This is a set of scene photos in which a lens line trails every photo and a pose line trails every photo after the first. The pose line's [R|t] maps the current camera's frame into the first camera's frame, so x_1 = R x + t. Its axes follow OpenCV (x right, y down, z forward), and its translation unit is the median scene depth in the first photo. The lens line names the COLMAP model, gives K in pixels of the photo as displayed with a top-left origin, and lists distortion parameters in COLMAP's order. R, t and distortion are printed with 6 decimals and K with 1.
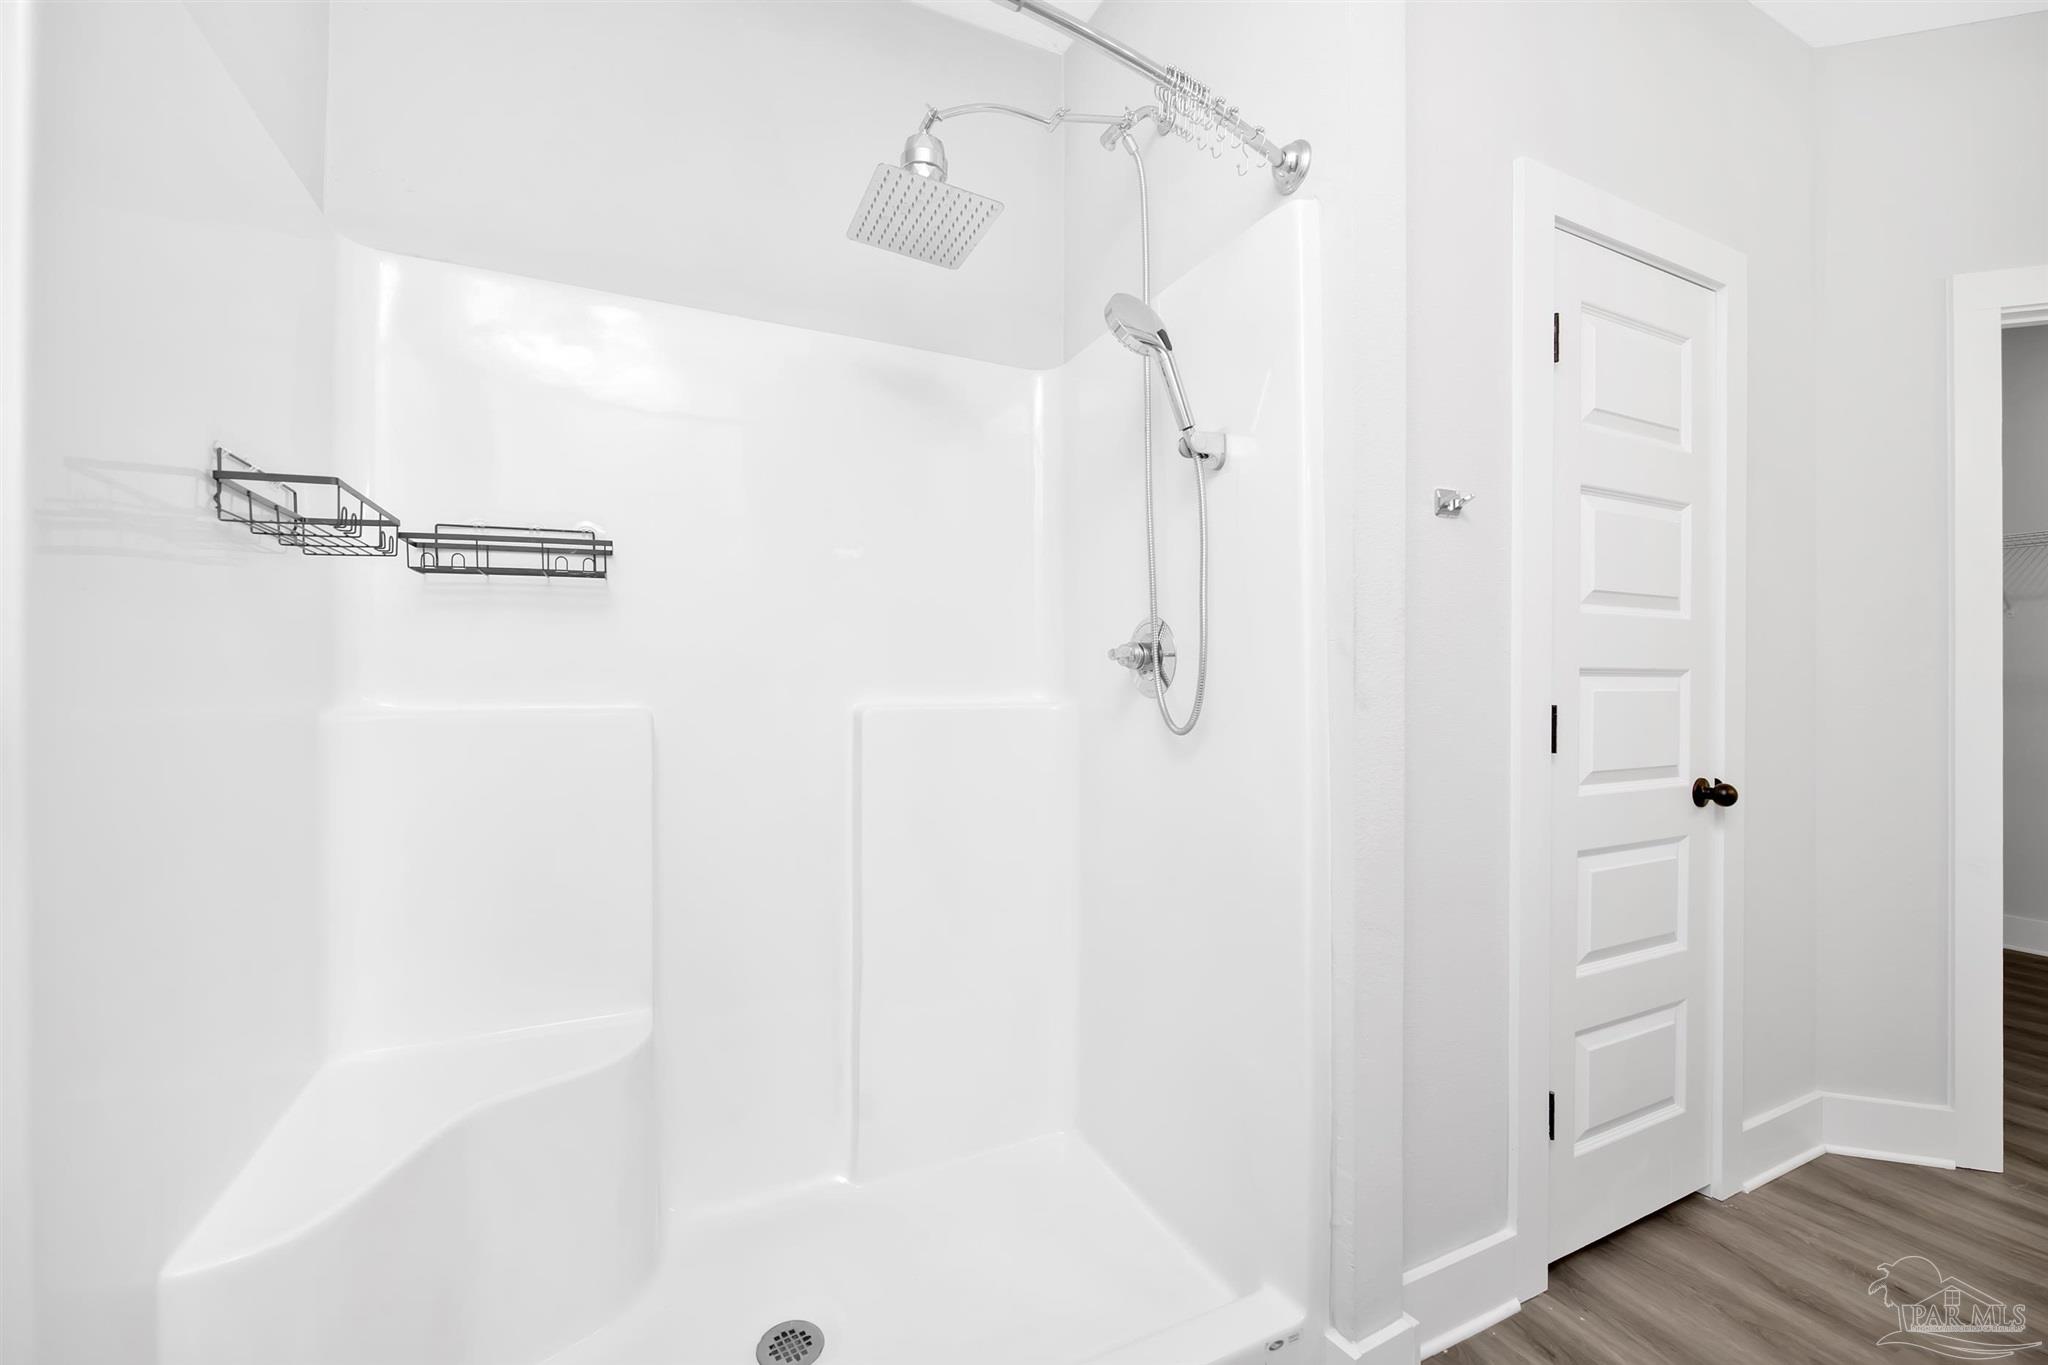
lens RADIAL K [[853.8, 0, 1024.0], [0, 853.8, 682.5], [0, 0, 1]] dist [-0.003562, -0.000009]
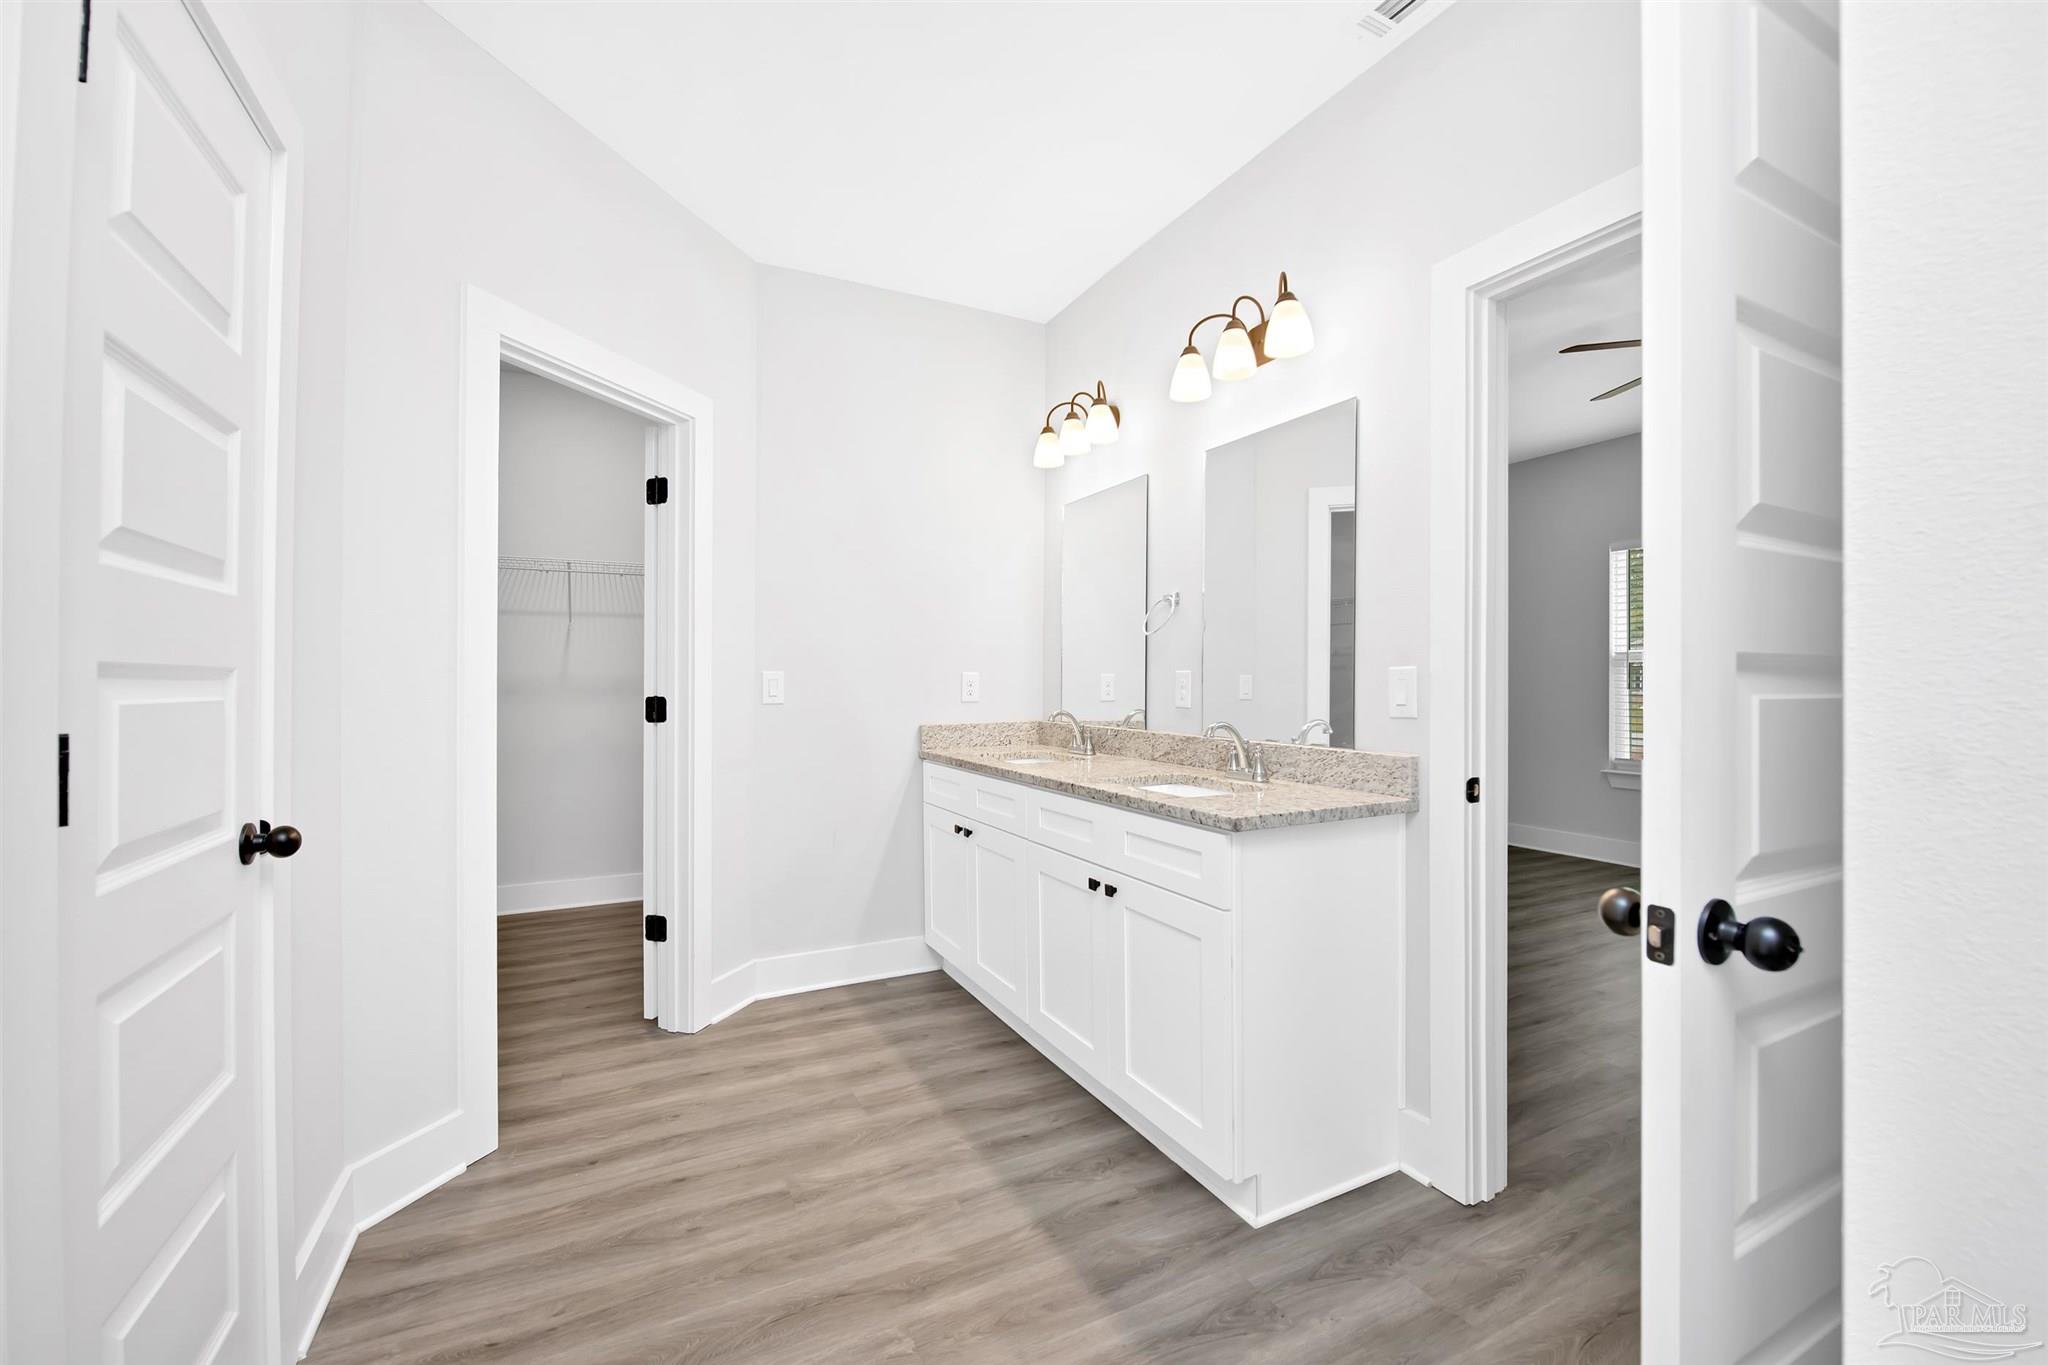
lens RADIAL K [[853.8, 0, 1024.0], [0, 853.8, 682.5], [0, 0, 1]] dist [-0.003562, -0.000009]
pose [[-0.005633, 0.004188, 0.999975, 0.091393], [-0.001909, 0.999989, -0.004199, -0.002879], [-0.999982, -0.001932, -0.005625, 0.391161]]
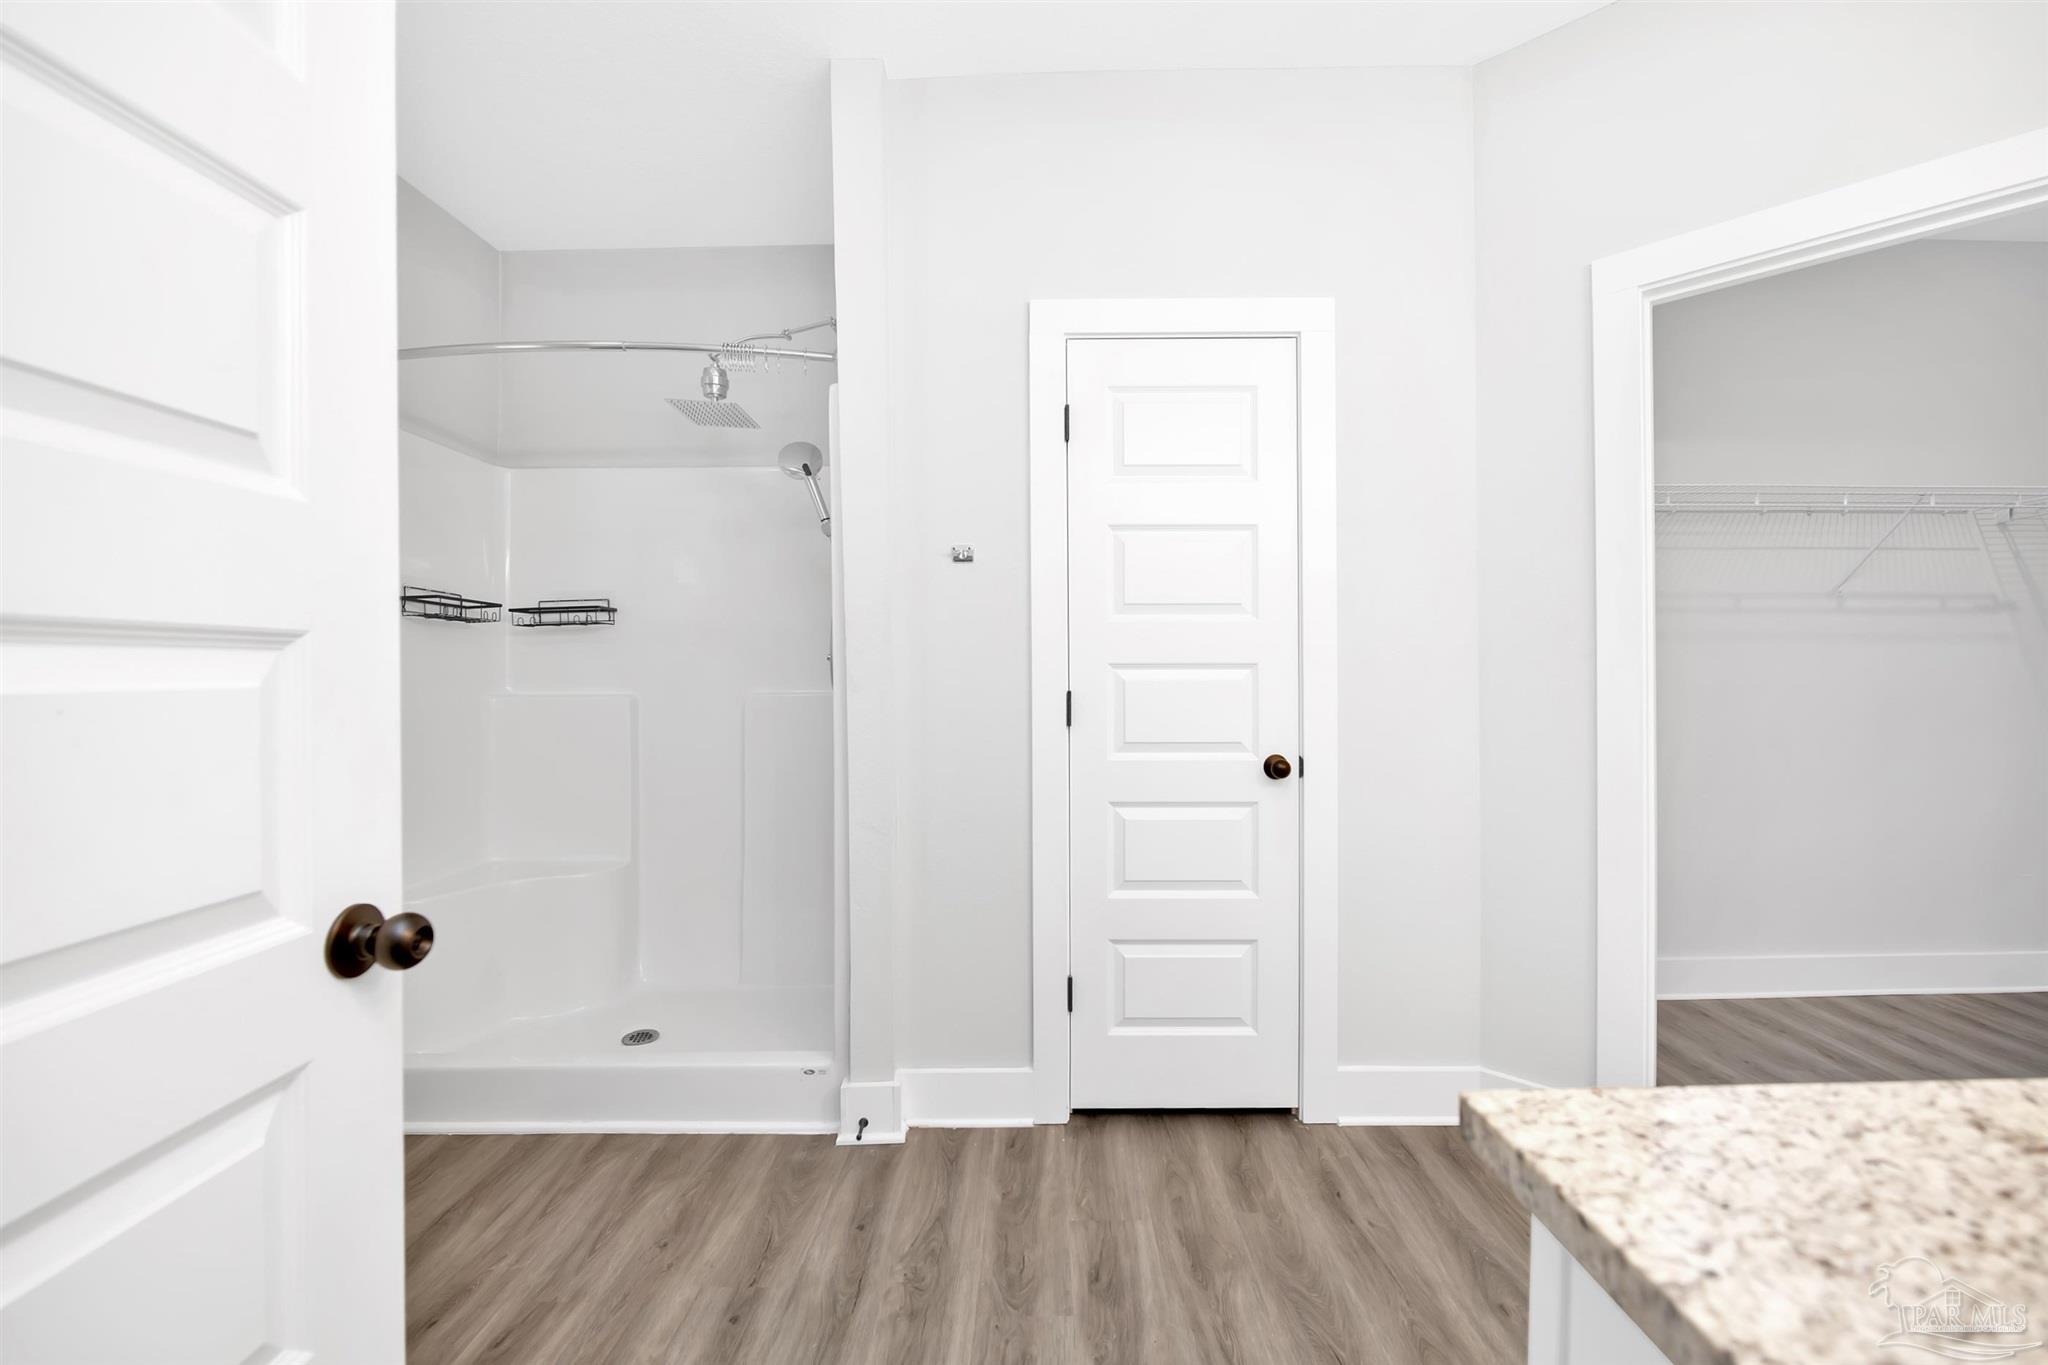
lens RADIAL K [[899.6, 0, 1049.7], [0, 899.6, 674.0], [0, 0, 1]] dist [0.015276, -0.012076]
pose [[0.881365, -0.010738, -0.472313, 1.174209], [0.003730, 0.999869, -0.015771, 0.019533], [0.472421, 0.012138, 0.881290, -0.263592]]
